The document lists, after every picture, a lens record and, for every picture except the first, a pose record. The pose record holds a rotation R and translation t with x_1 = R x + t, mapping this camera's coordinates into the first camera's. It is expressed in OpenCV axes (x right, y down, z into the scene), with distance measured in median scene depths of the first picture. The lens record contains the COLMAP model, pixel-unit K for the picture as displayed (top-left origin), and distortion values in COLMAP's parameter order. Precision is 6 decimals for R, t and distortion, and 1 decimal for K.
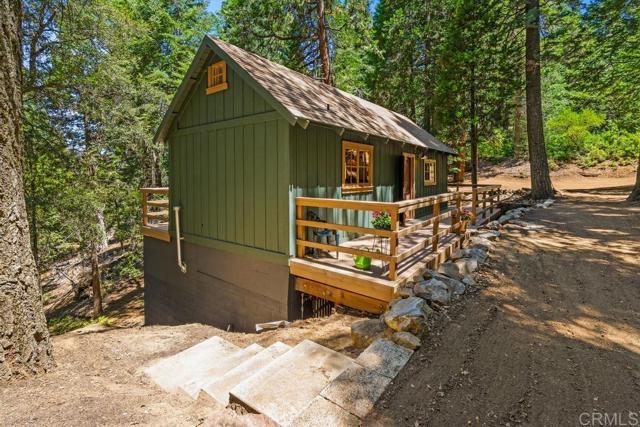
lens RADIAL K [[292.5, 0, 318.9], [0, 292.5, 209.7], [0, 0, 1]] dist [-0.009671, 0.002849]
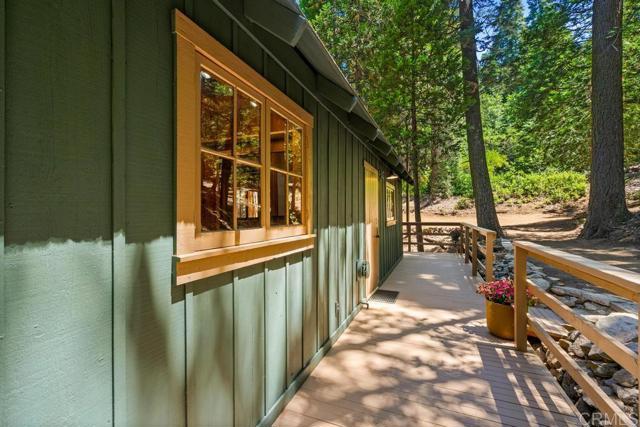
lens RADIAL K [[292.5, 0, 321.6], [0, 292.5, 213.5], [0, 0, 1]] dist [-0.009671, 0.002849]
pose [[0.965020, -0.006797, 0.262090, 0.044281], [0.038600, 0.992454, -0.116385, -0.024500], [-0.259321, 0.122430, 0.958000, 0.264939]]
